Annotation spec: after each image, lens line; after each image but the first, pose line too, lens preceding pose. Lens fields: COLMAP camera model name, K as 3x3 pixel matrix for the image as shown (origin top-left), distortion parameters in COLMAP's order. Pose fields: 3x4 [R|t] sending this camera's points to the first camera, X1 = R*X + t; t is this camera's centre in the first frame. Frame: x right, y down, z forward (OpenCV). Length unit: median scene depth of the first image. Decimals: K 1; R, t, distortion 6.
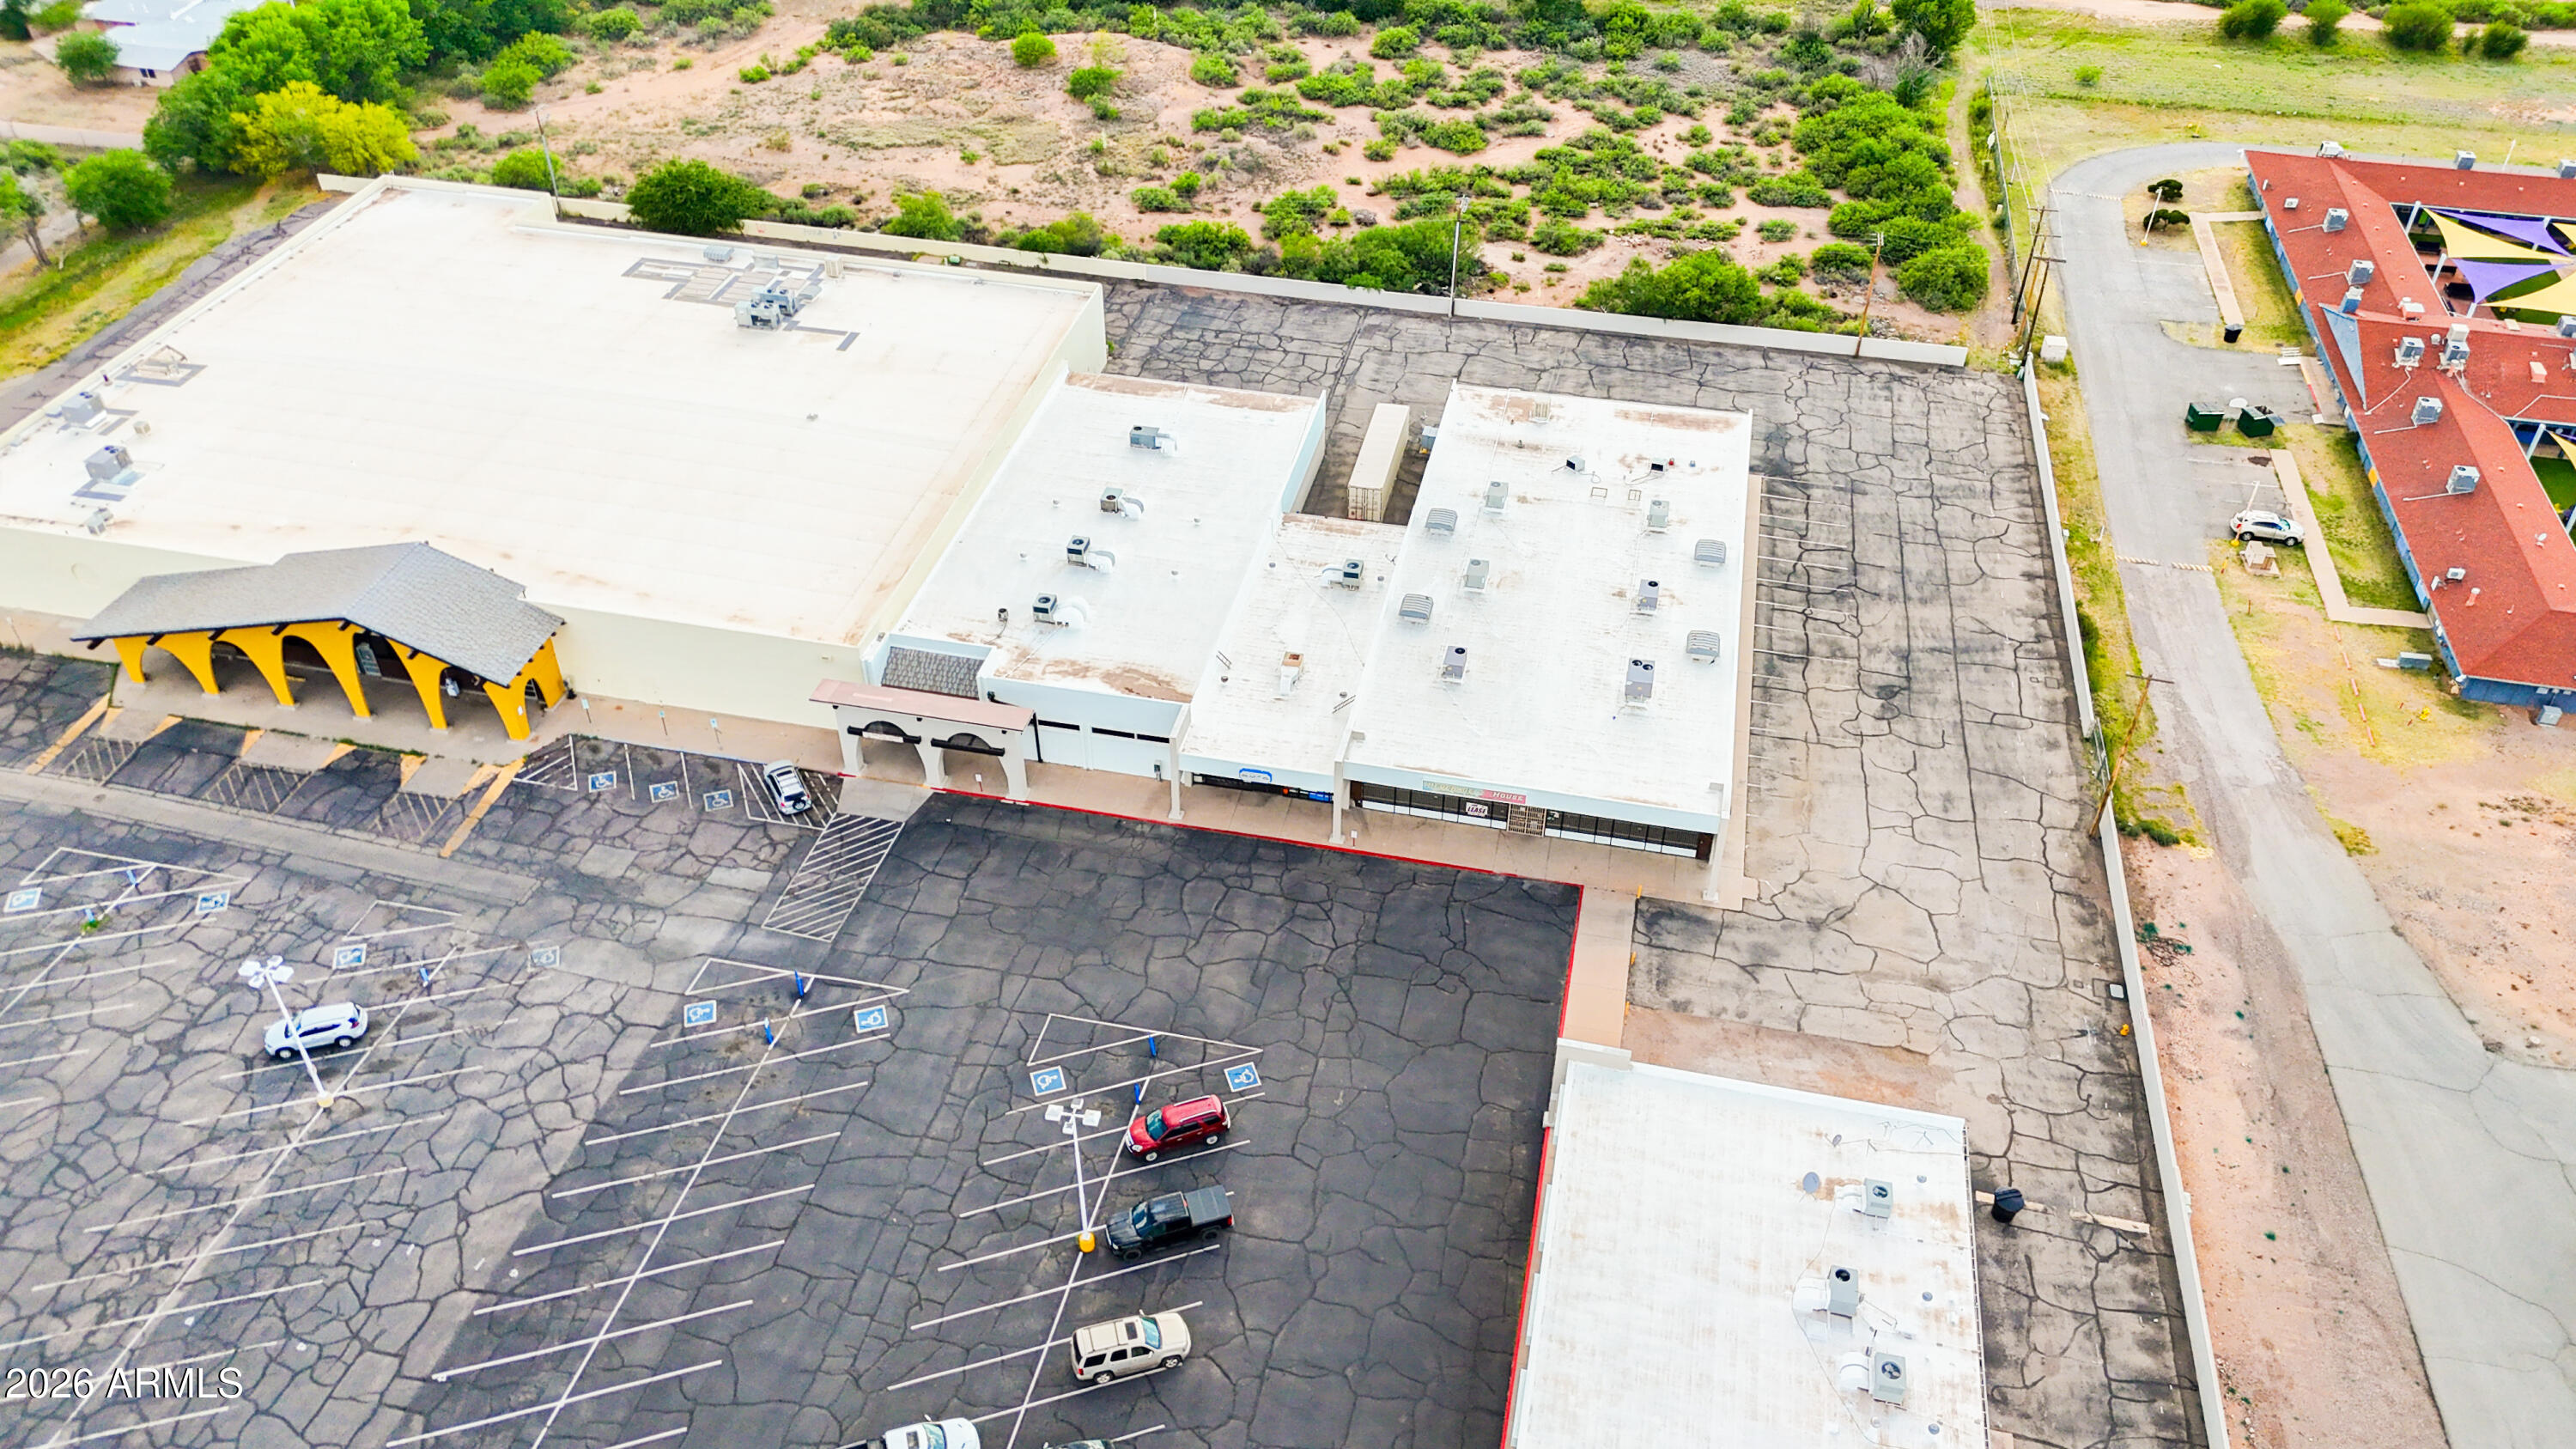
lens RADIAL K [[1900.4, 0, 1287.9], [0, 1900.4, 726.8], [0, 0, 1]] dist [0.066460, -0.066671]
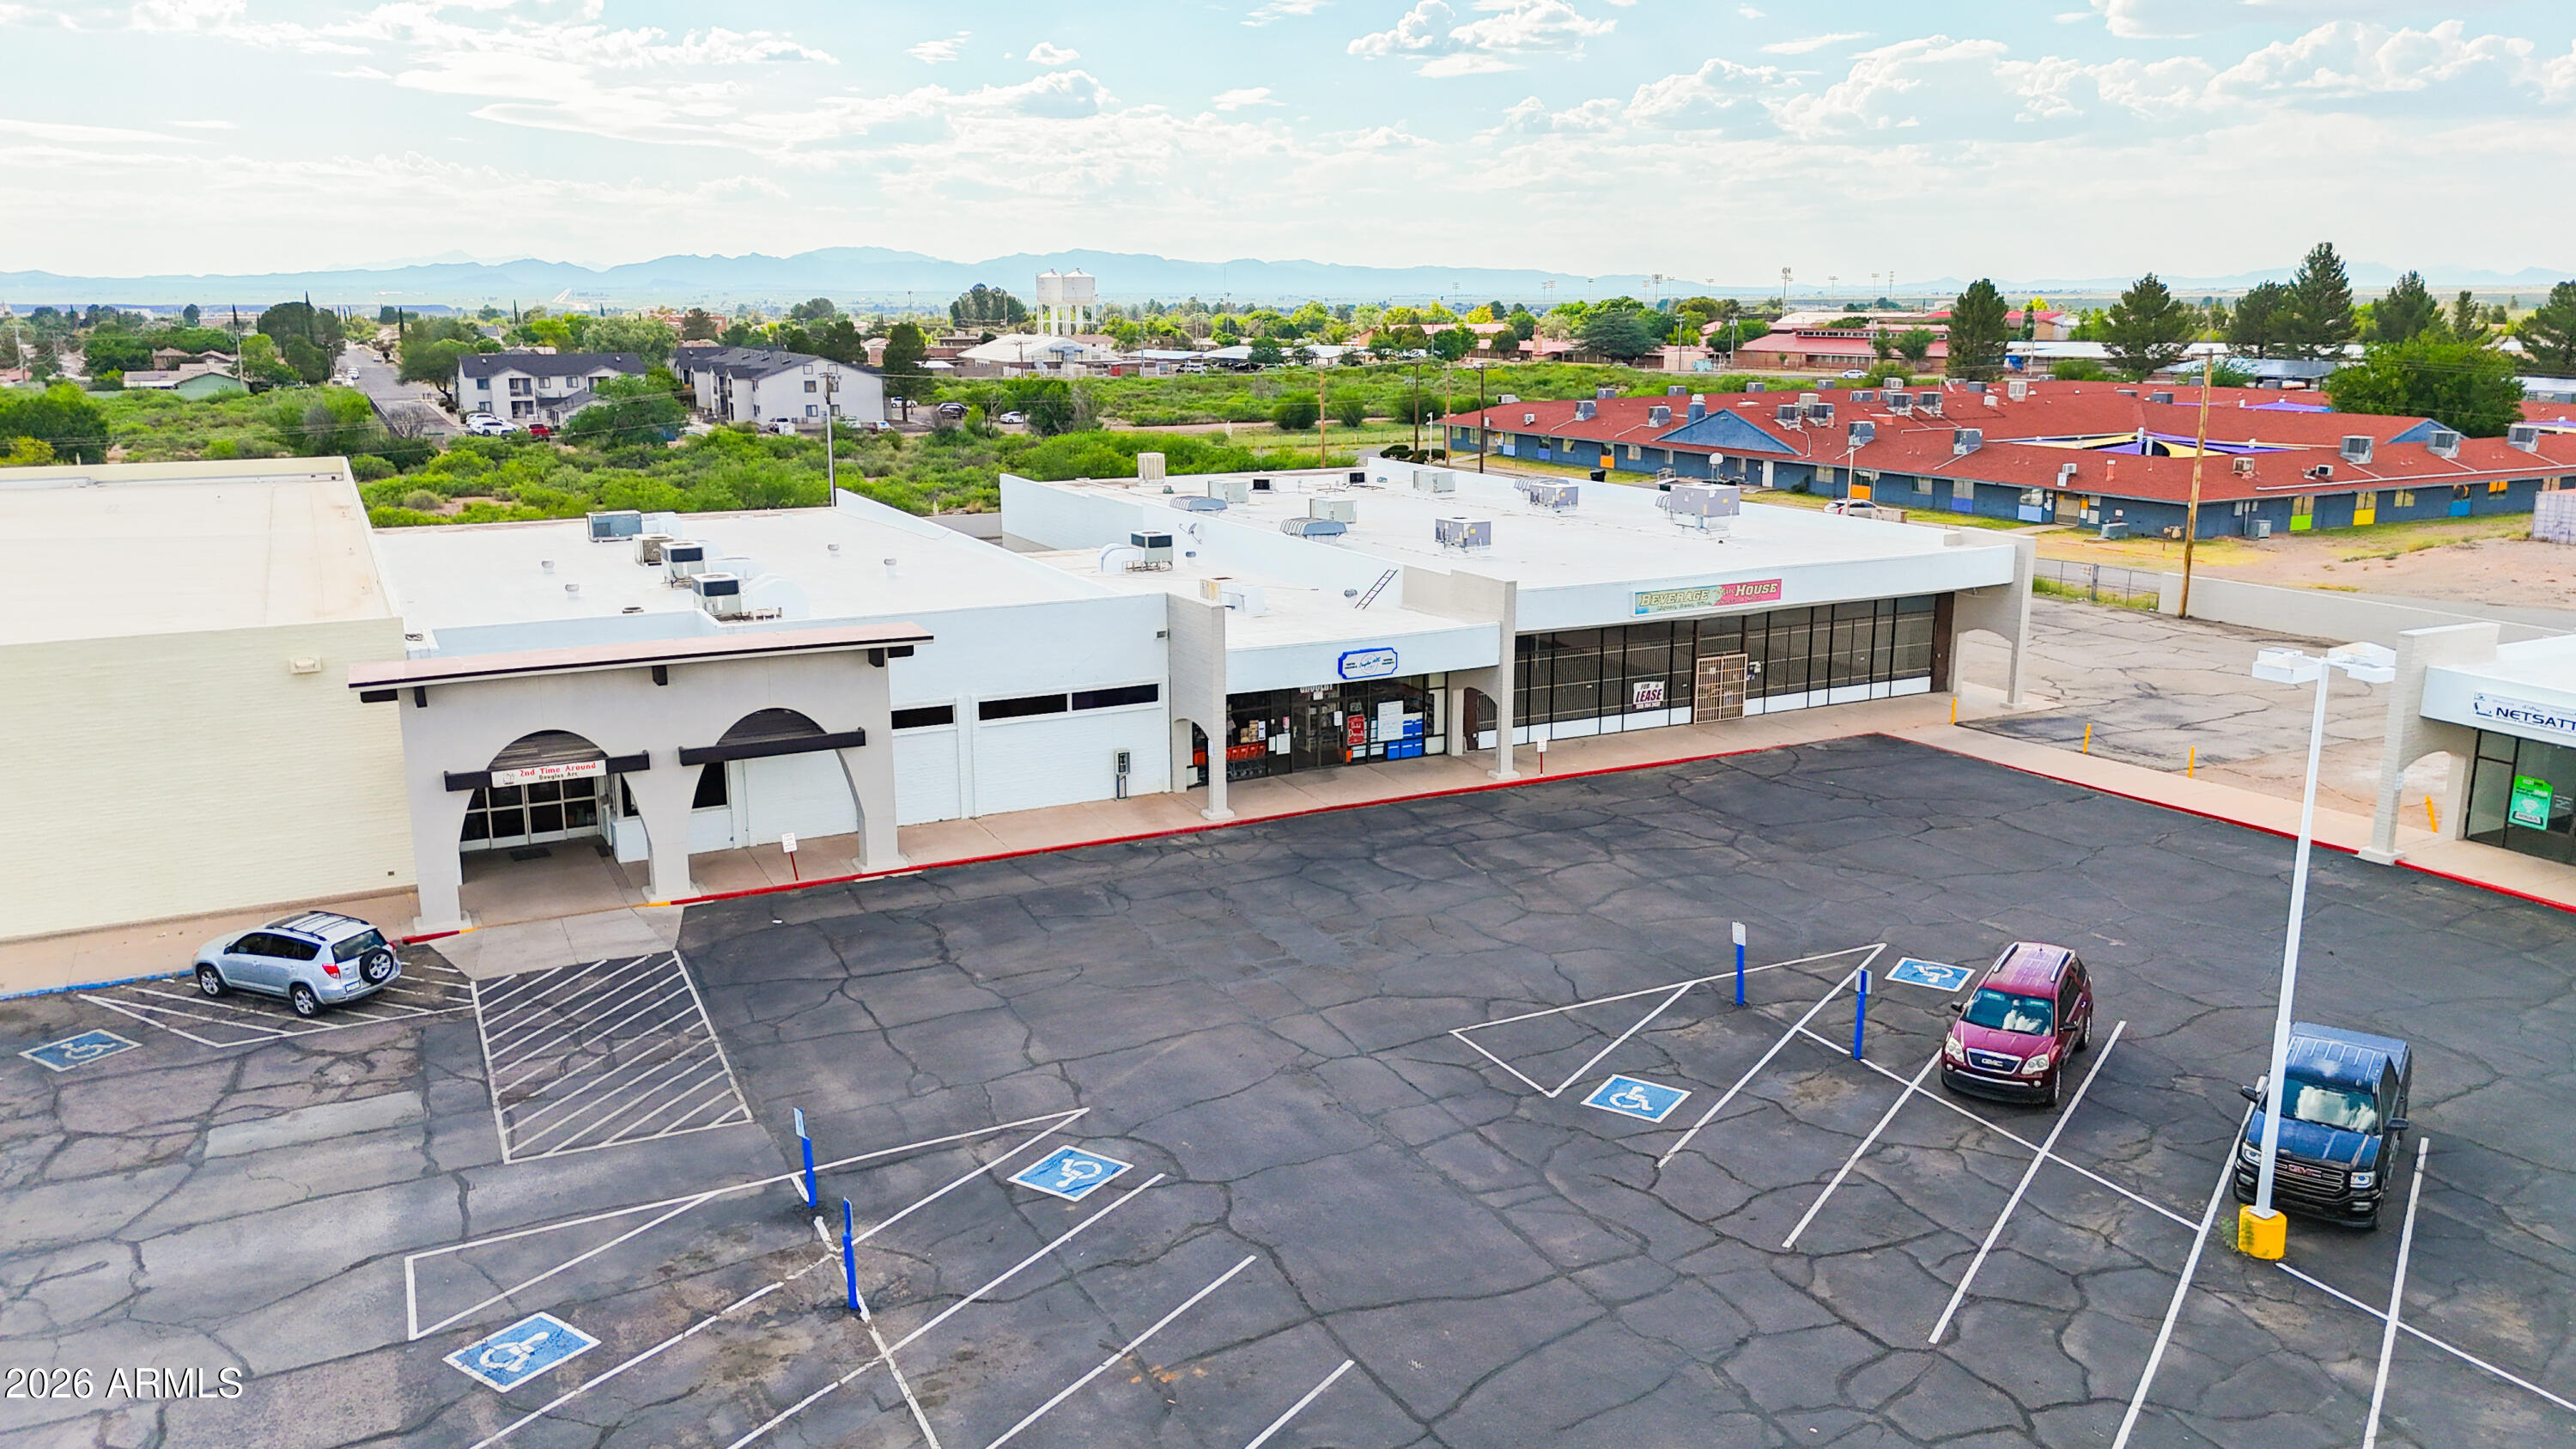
lens RADIAL K [[1900.4, 0, 1296.8], [0, 1900.4, 717.0], [0, 0, 1]] dist [0.066460, -0.066671]
pose [[0.769613, -0.144935, 0.621843, -0.350691], [0.404370, 0.864338, -0.299007, 0.183171], [-0.494146, 0.481574, 0.723814, 0.650411]]
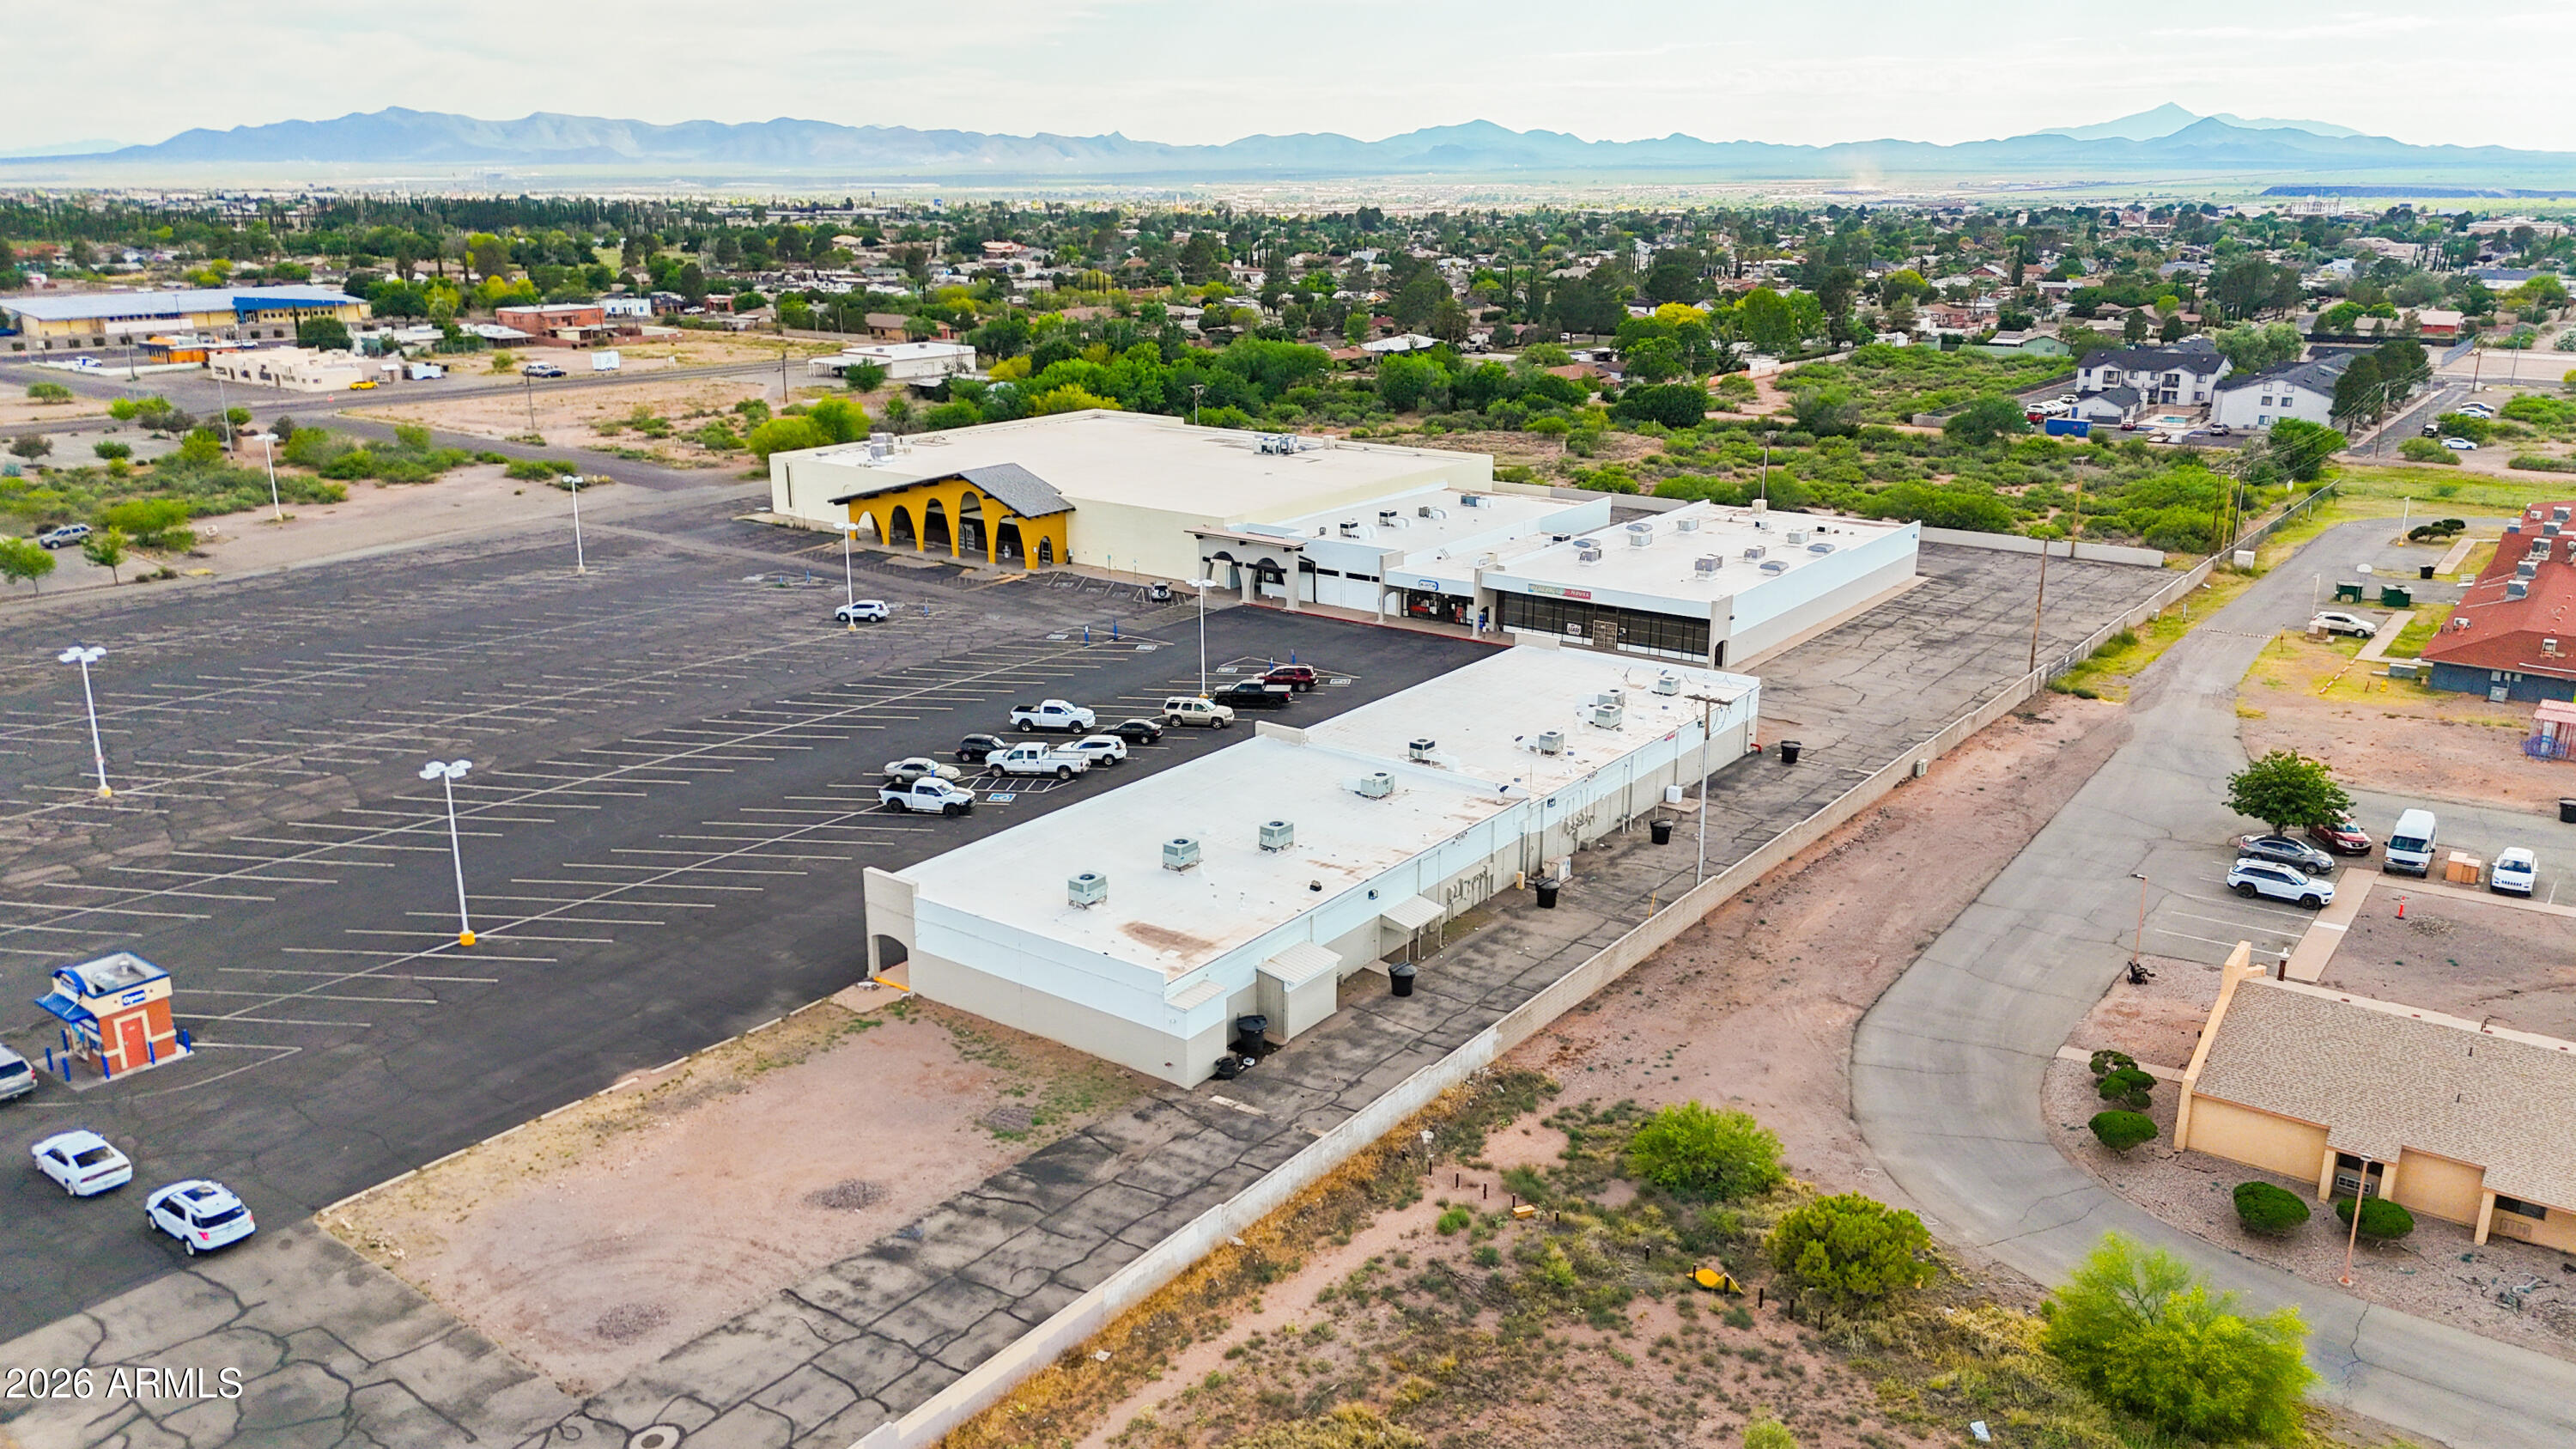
lens RADIAL K [[1900.4, 0, 1297.3], [0, 1900.4, 722.7], [0, 0, 1]] dist [0.066460, -0.066671]
pose [[0.913855, 0.107253, -0.391620, 0.494710], [-0.249772, 0.908904, -0.333927, 0.659962], [0.320131, 0.402976, 0.857395, -0.289940]]
